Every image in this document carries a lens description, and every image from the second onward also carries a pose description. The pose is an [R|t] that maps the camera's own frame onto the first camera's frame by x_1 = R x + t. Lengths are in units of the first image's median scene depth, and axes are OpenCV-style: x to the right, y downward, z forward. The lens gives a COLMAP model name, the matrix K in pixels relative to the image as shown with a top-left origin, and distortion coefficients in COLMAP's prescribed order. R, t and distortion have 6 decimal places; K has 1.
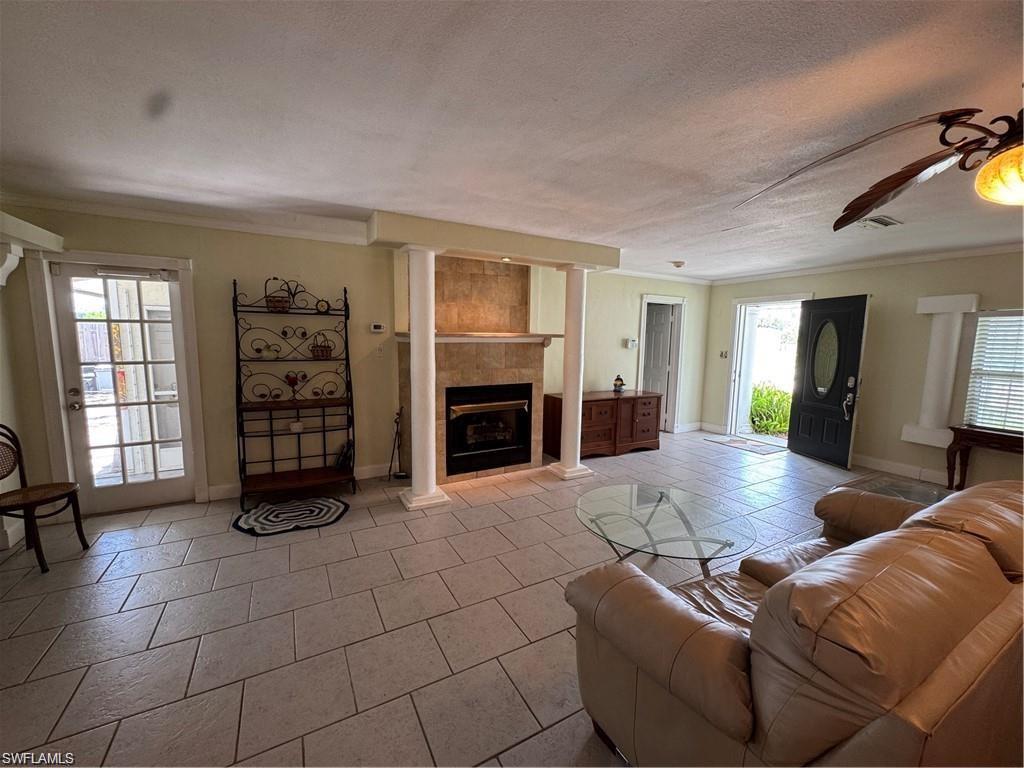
lens RADIAL K [[411.7, 0, 514.3], [0, 411.7, 381.8], [0, 0, 1]] dist [-0.004594, 0.001014]
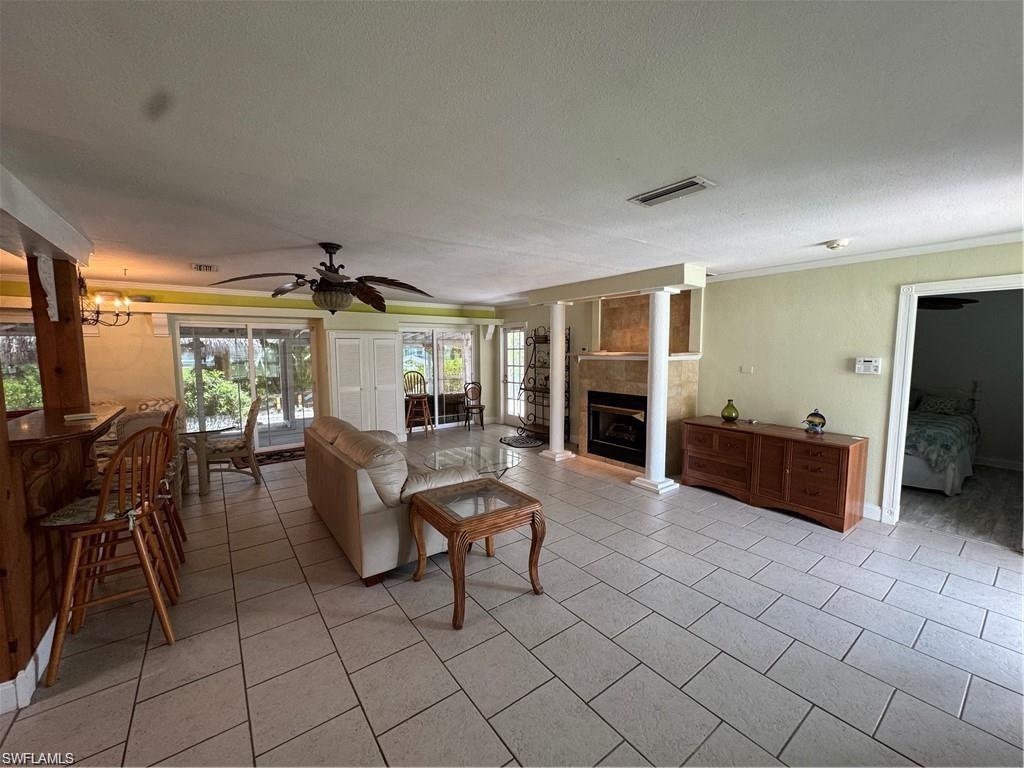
lens RADIAL K [[411.7, 0, 517.7], [0, 411.7, 387.2], [0, 0, 1]] dist [-0.004594, 0.001014]
pose [[0.136059, 0.075725, -0.987802, 1.142620], [-0.108700, 0.992196, 0.061089, -0.054126], [0.984719, 0.099062, 0.143228, 0.506702]]
